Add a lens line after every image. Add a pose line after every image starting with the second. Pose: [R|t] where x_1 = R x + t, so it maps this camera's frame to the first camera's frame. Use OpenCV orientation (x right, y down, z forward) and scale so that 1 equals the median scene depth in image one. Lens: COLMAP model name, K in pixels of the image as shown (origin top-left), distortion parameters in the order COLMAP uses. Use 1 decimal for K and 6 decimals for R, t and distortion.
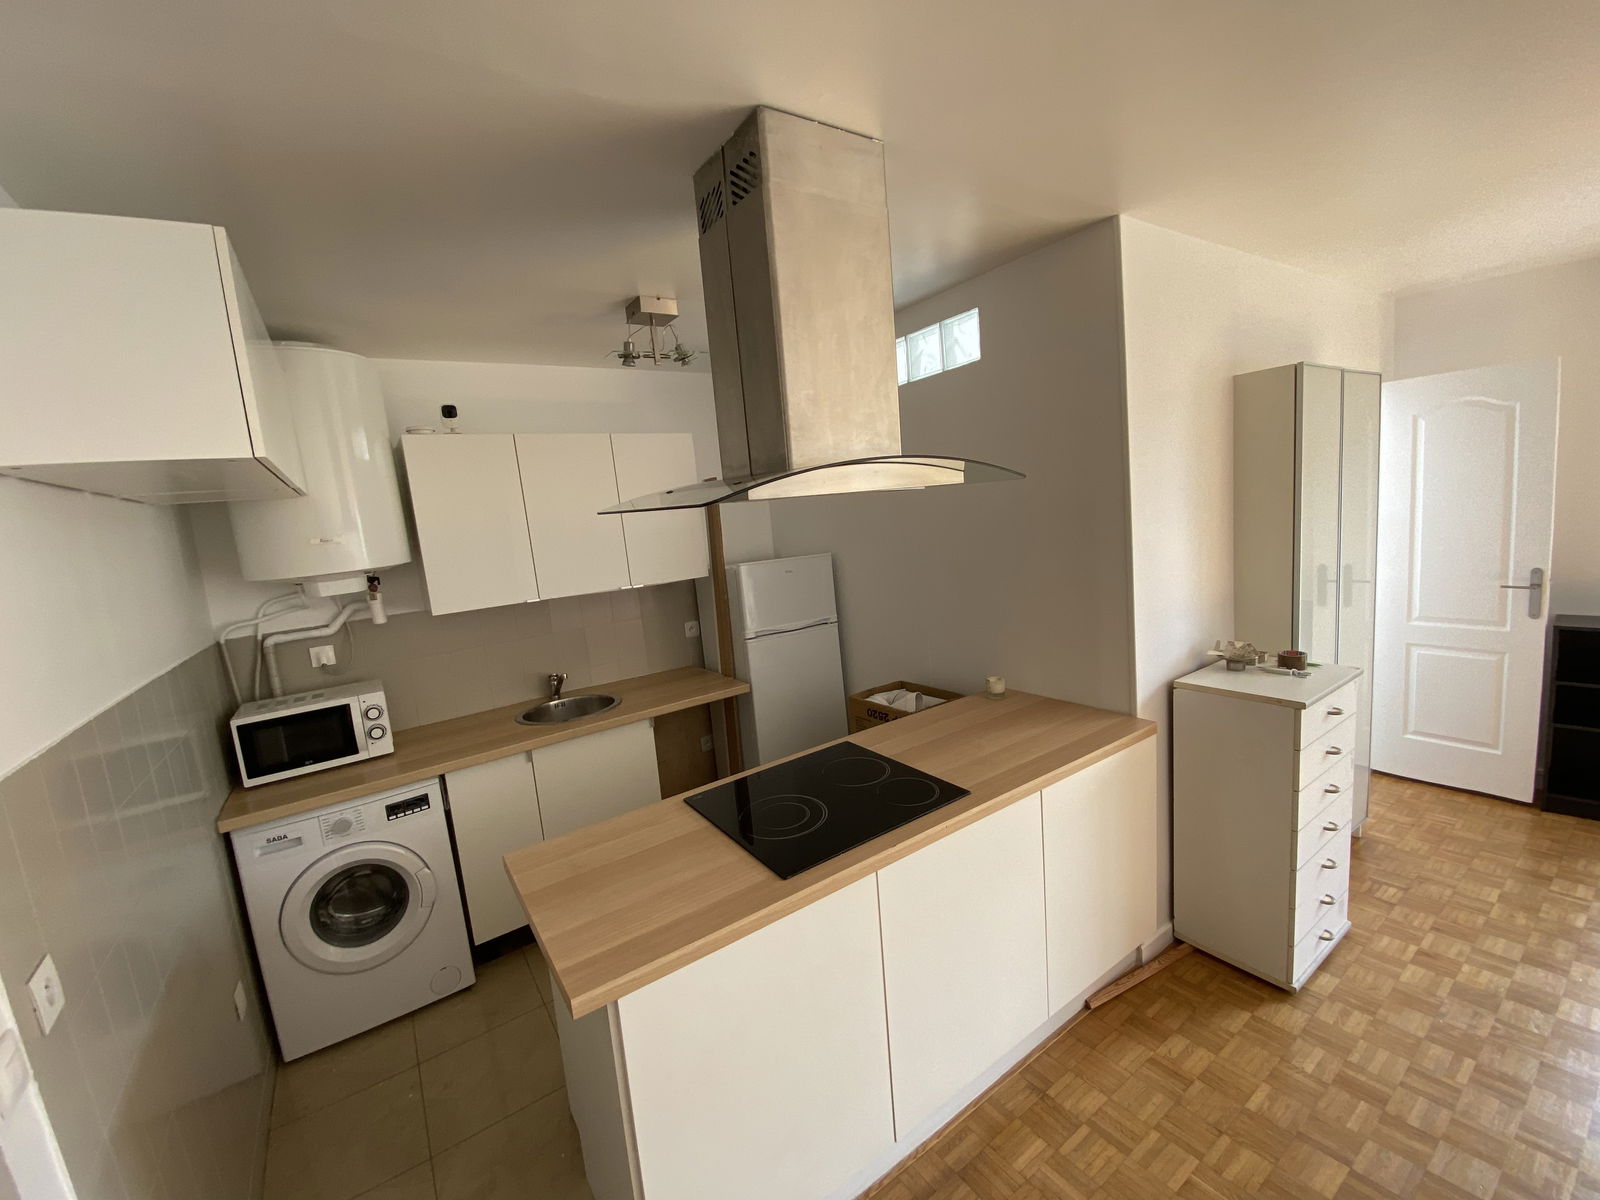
lens RADIAL K [[653.8, 0, 800.0], [0, 653.8, 600.0], [0, 0, 1]] dist [0.018632, -0.019436]
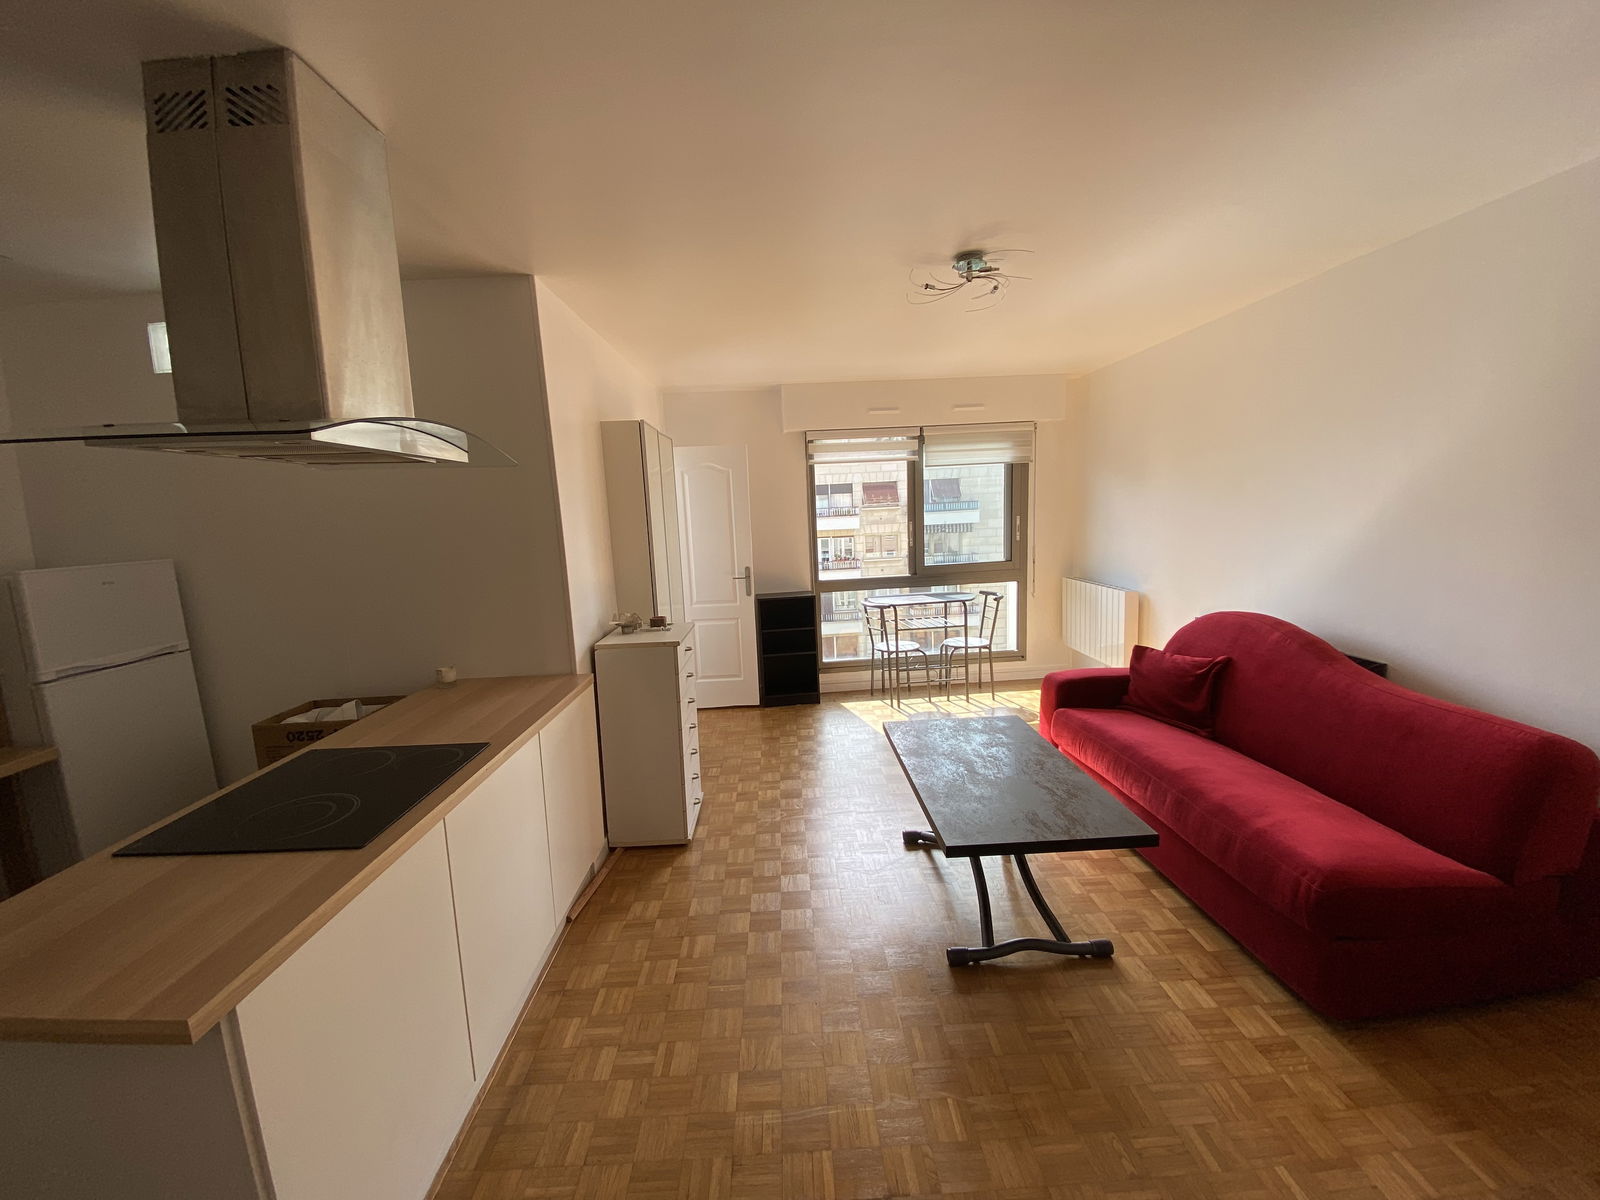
lens RADIAL K [[632.5, 0, 800.0], [0, 632.5, 600.0], [0, 0, 1]] dist [-0.001125, -0.011607]
pose [[0.545091, -0.054433, 0.836608, -0.268236], [0.109414, 0.993974, -0.006617, 0.092899], [-0.831207, 0.095144, 0.547762, -0.037619]]
